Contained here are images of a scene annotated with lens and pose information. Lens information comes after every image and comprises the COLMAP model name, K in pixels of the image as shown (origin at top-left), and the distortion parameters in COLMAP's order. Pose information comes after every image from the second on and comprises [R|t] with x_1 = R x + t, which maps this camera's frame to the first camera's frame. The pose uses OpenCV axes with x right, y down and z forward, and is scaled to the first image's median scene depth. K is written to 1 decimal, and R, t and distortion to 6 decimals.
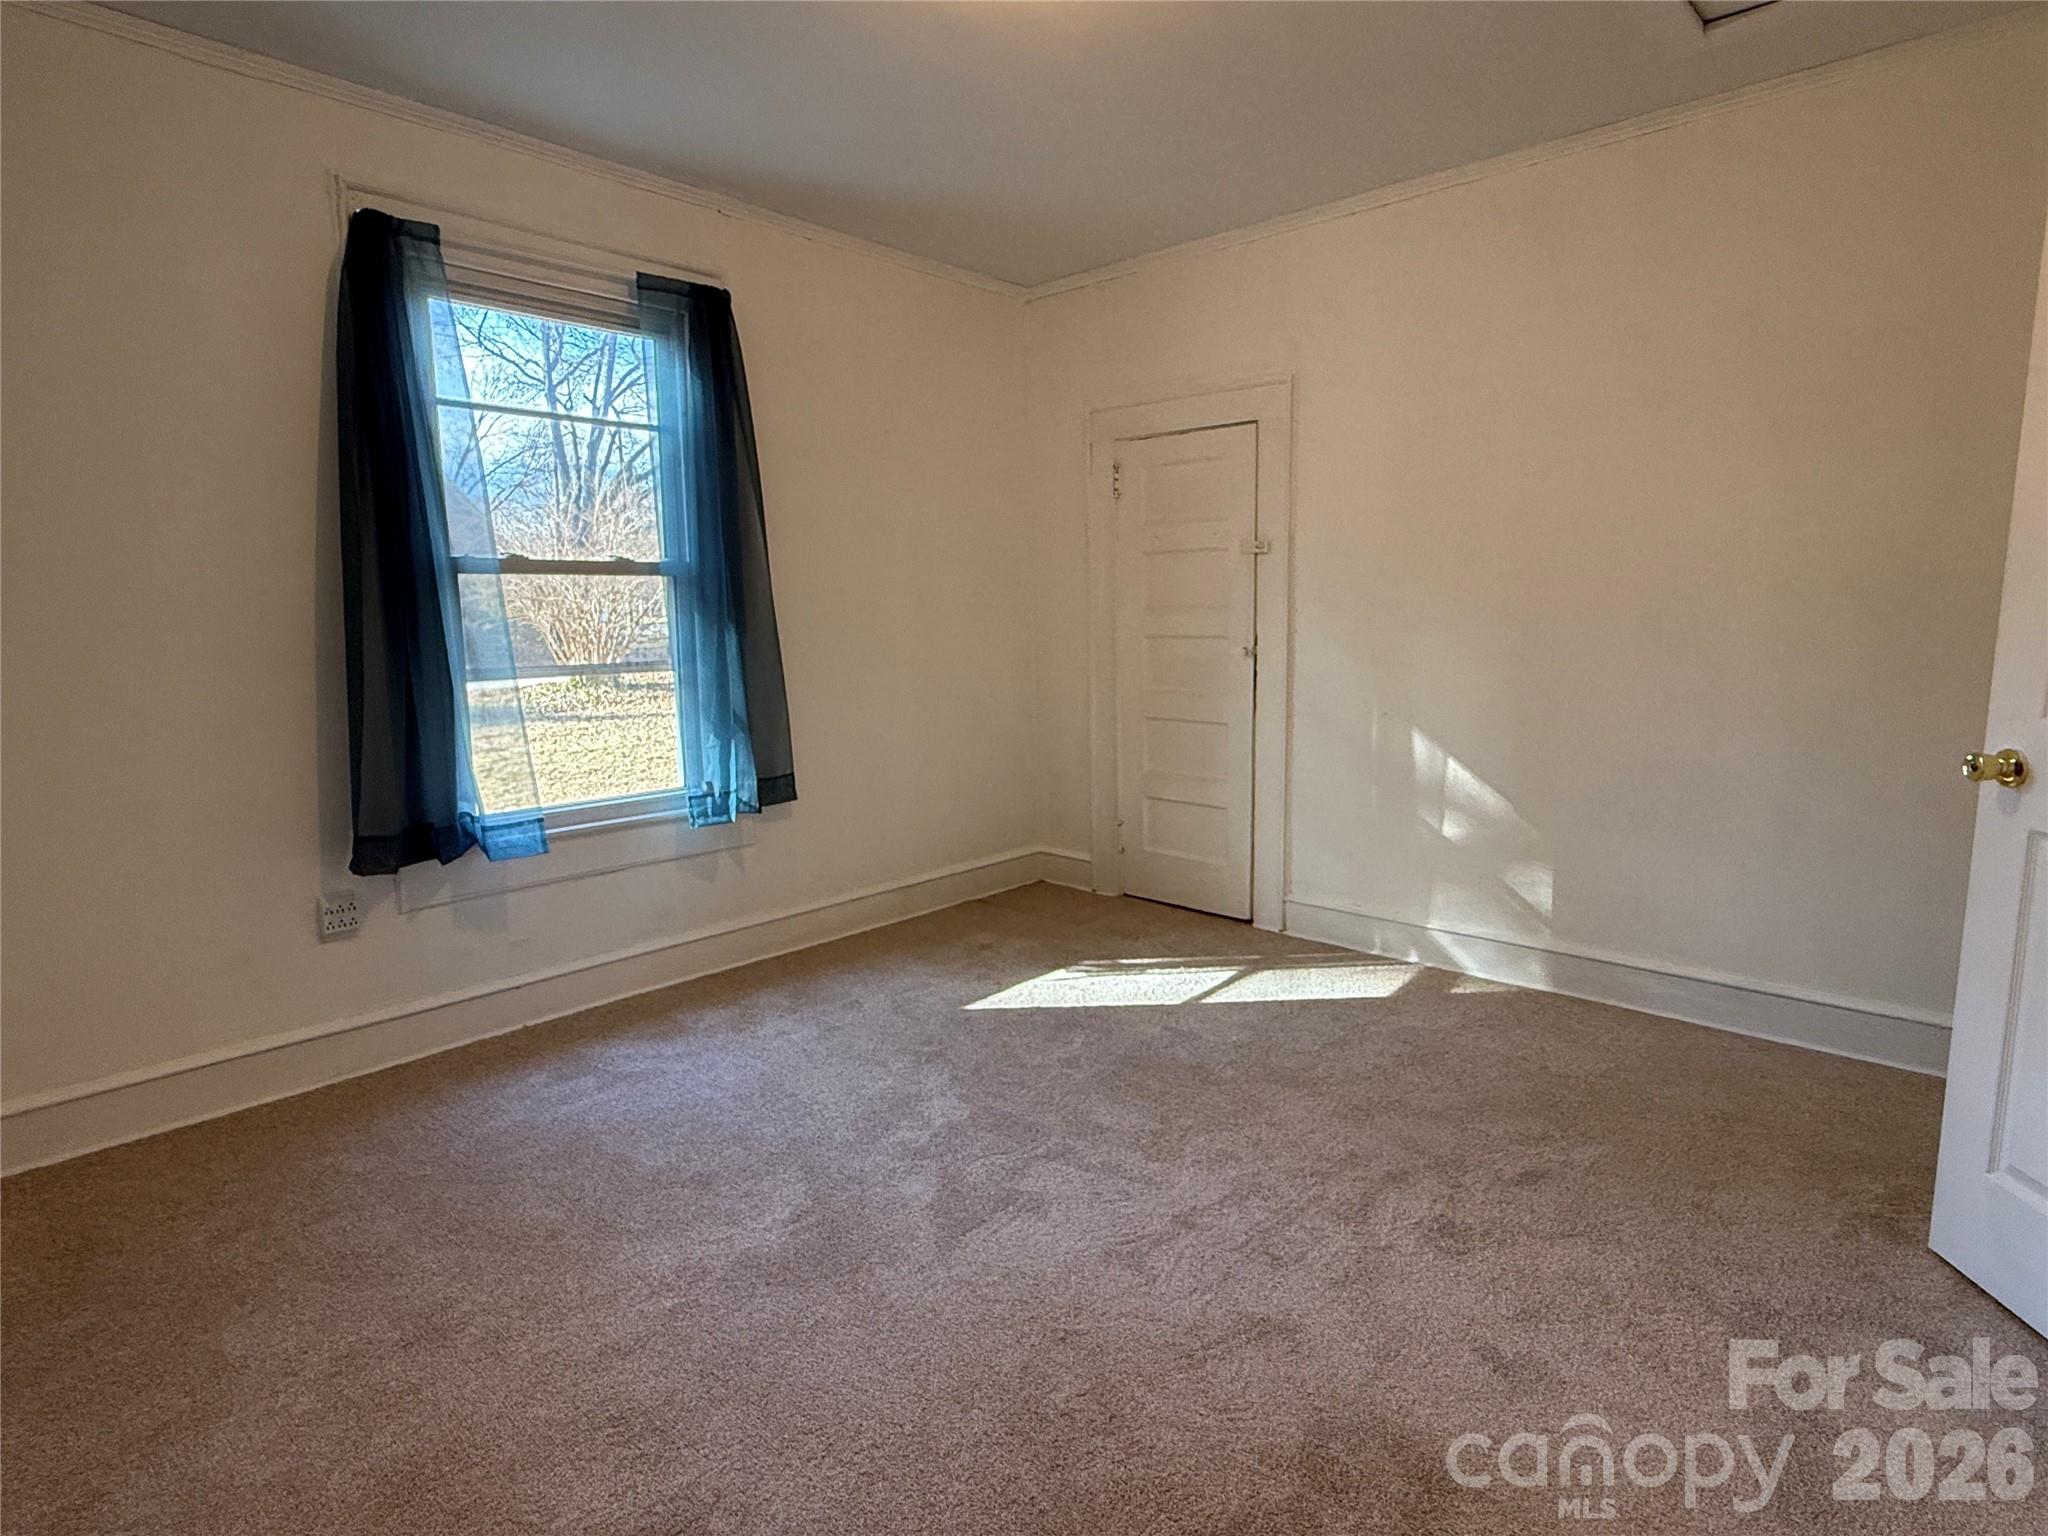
lens RADIAL K [[1092.6, 0, 1024.0], [0, 1092.6, 768.0], [0, 0, 1]] dist [-0.000149, 0.000121]
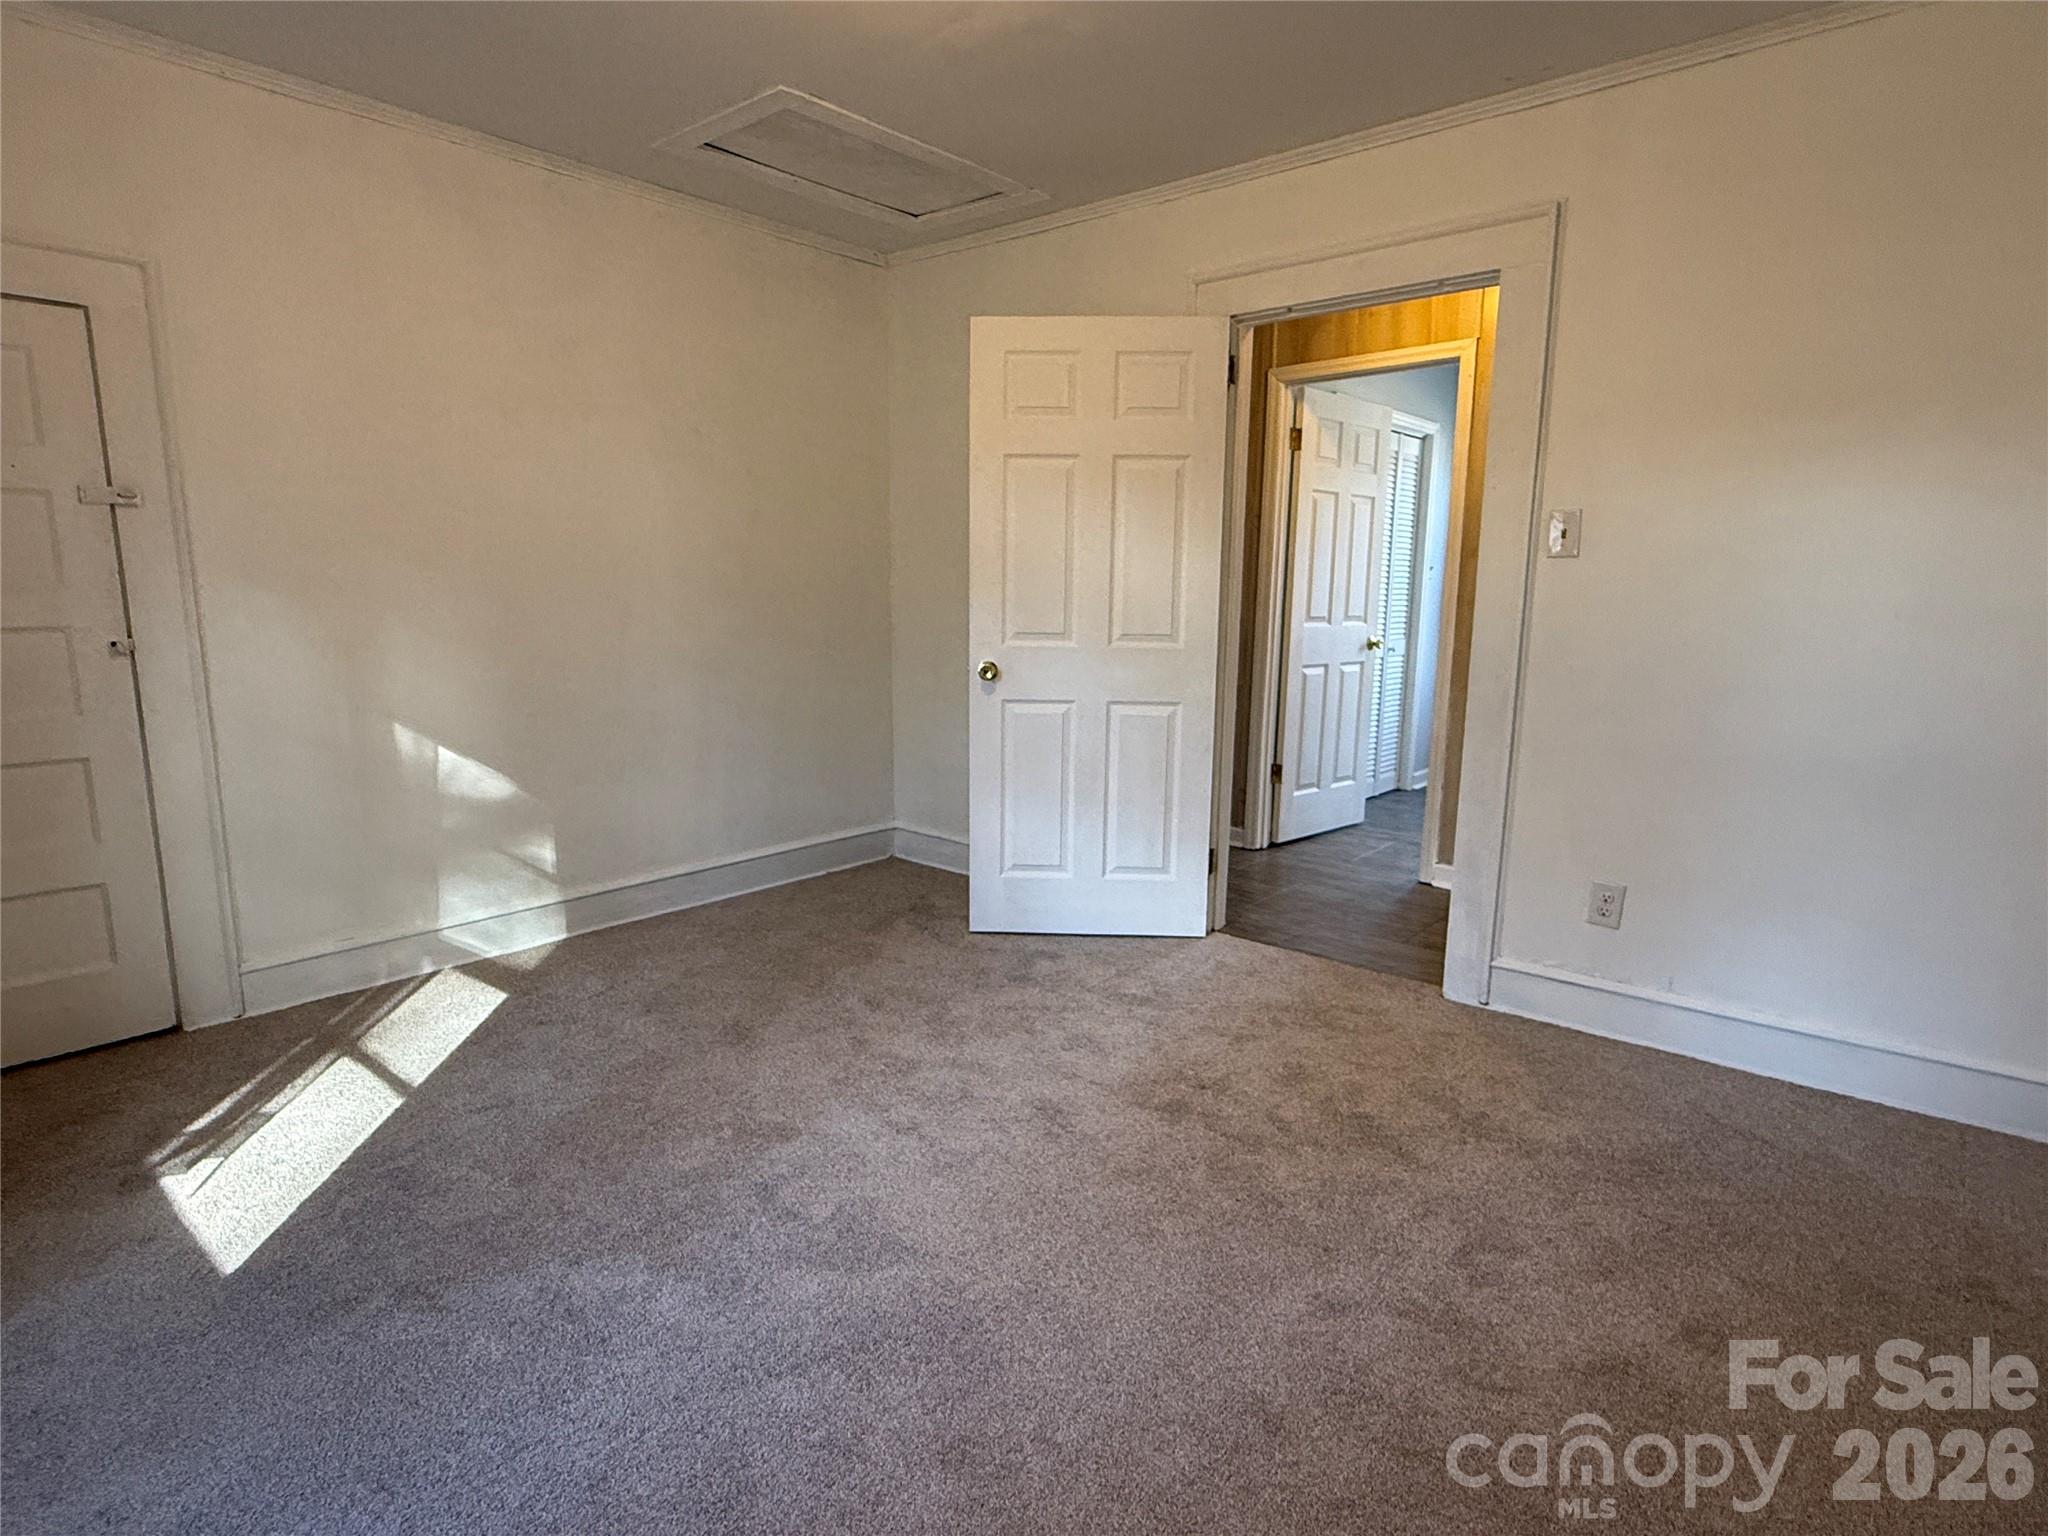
lens RADIAL K [[1092.6, 0, 1024.0], [0, 1092.6, 768.0], [0, 0, 1]] dist [-0.000149, 0.000121]
pose [[-0.029874, -0.165158, 0.985815, -0.576670], [0.137319, 0.976225, 0.167712, -0.080825], [-0.990076, 0.140381, -0.006484, 0.522656]]
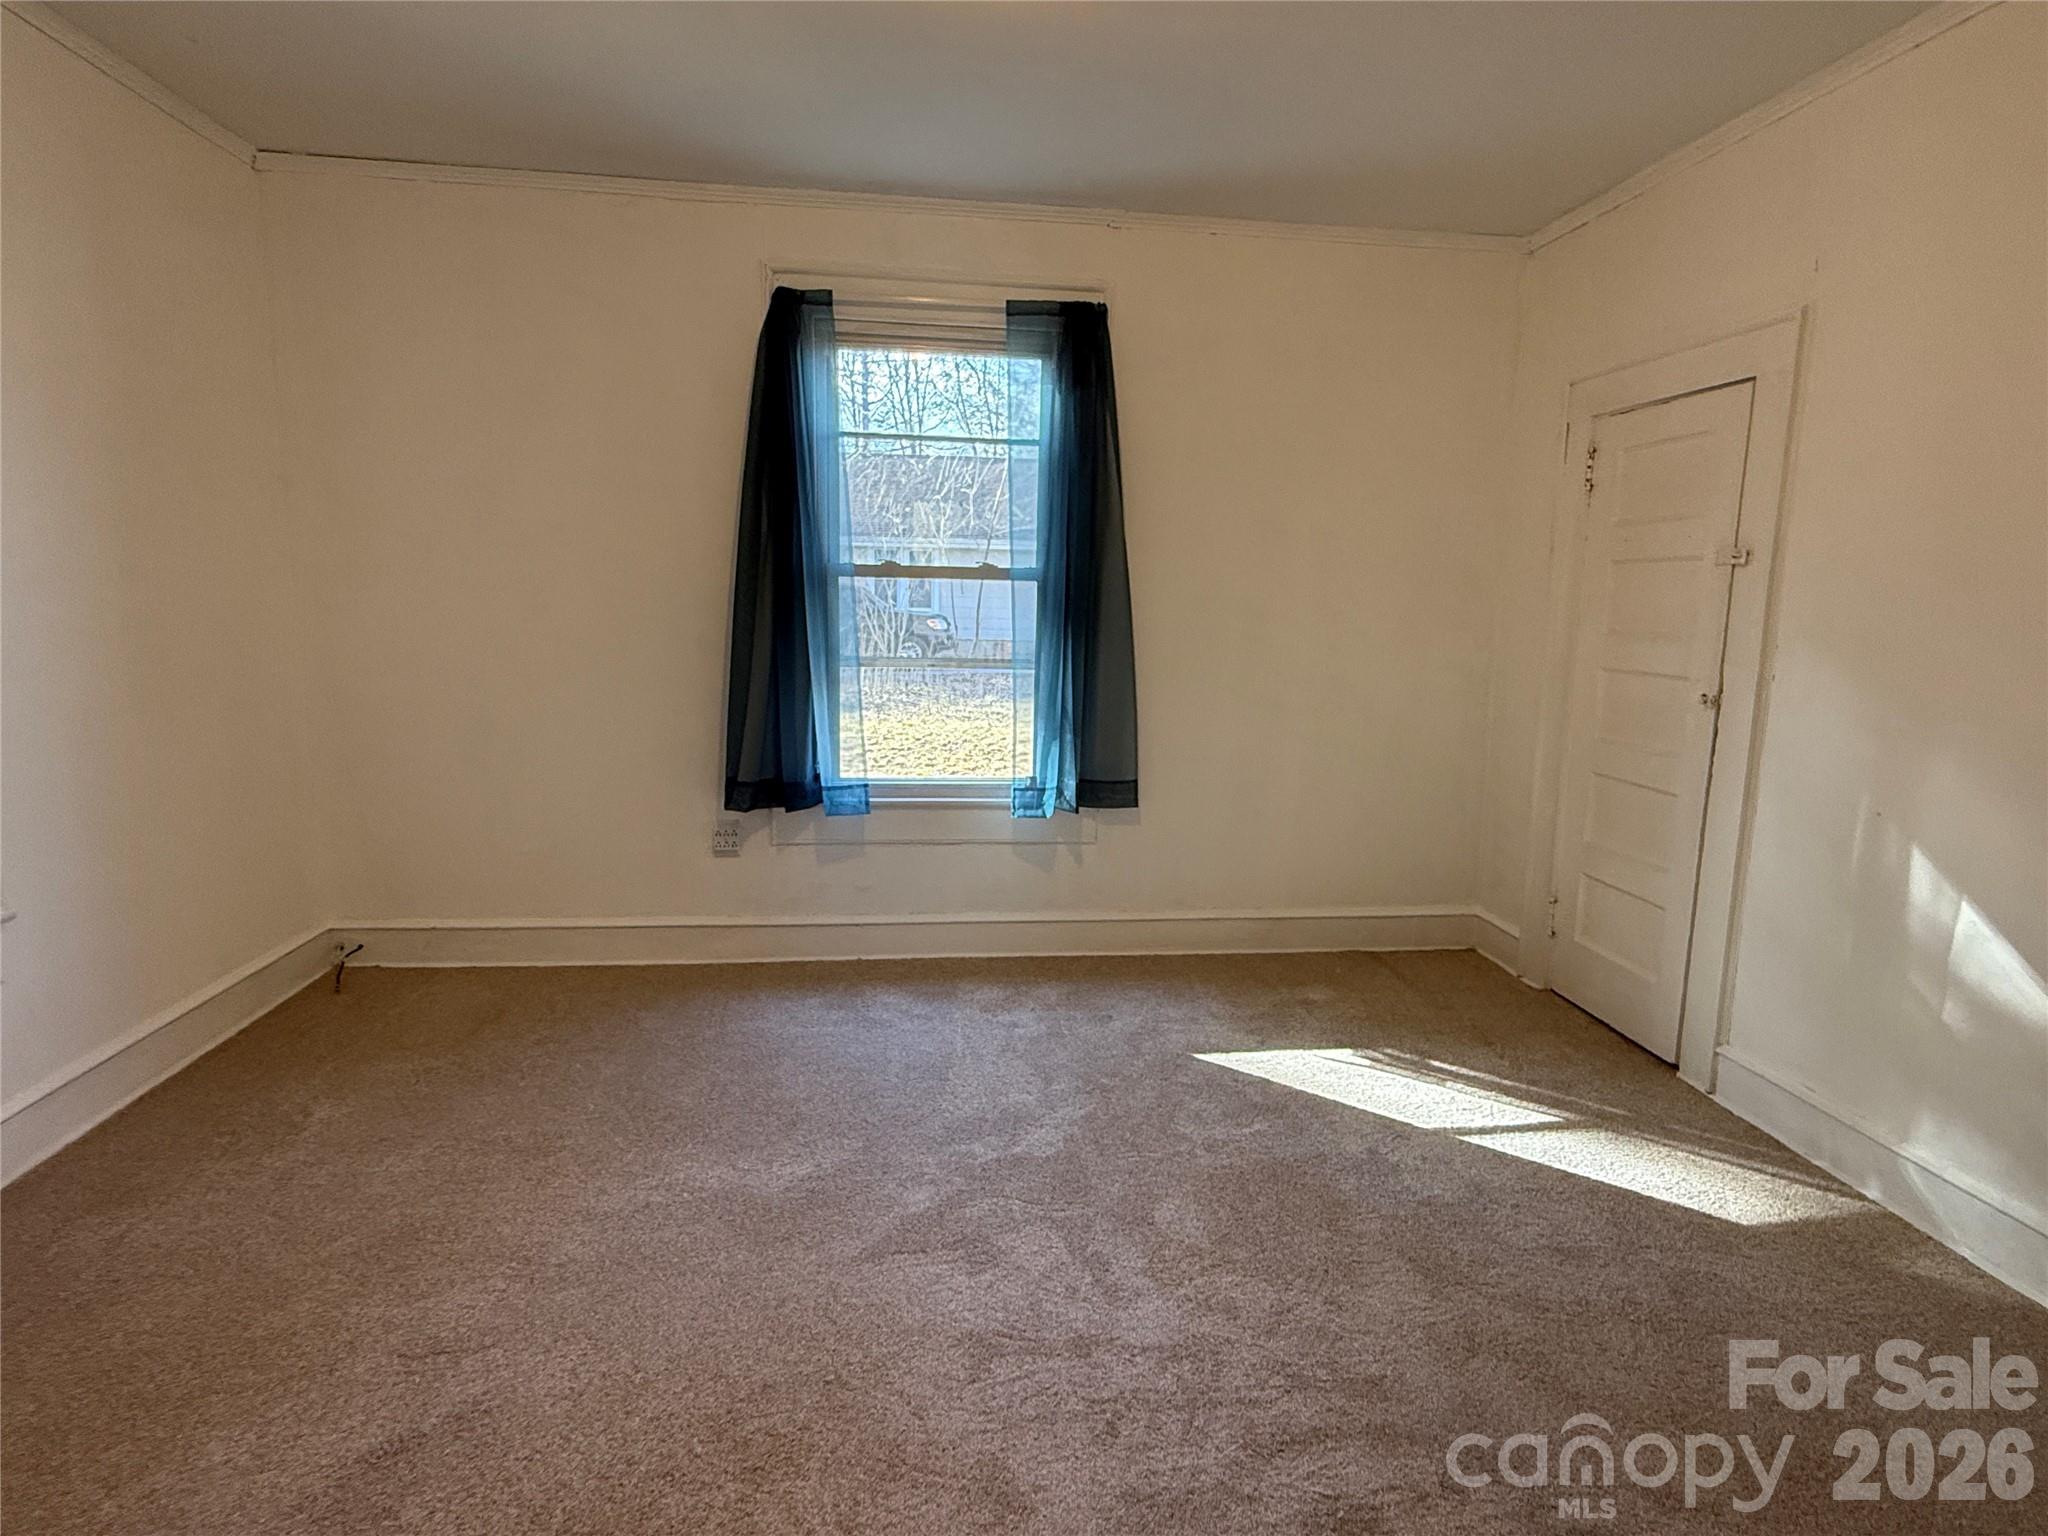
lens RADIAL K [[1093.4, 0, 1026.4], [0, 1093.4, 773.7], [0, 0, 1]] dist [0.001801, 0.000784]
pose [[0.759861, 0.133010, -0.636333, 0.380264], [-0.125959, 0.990419, 0.056612, -0.049026], [0.637766, 0.037135, 0.769334, 0.181092]]
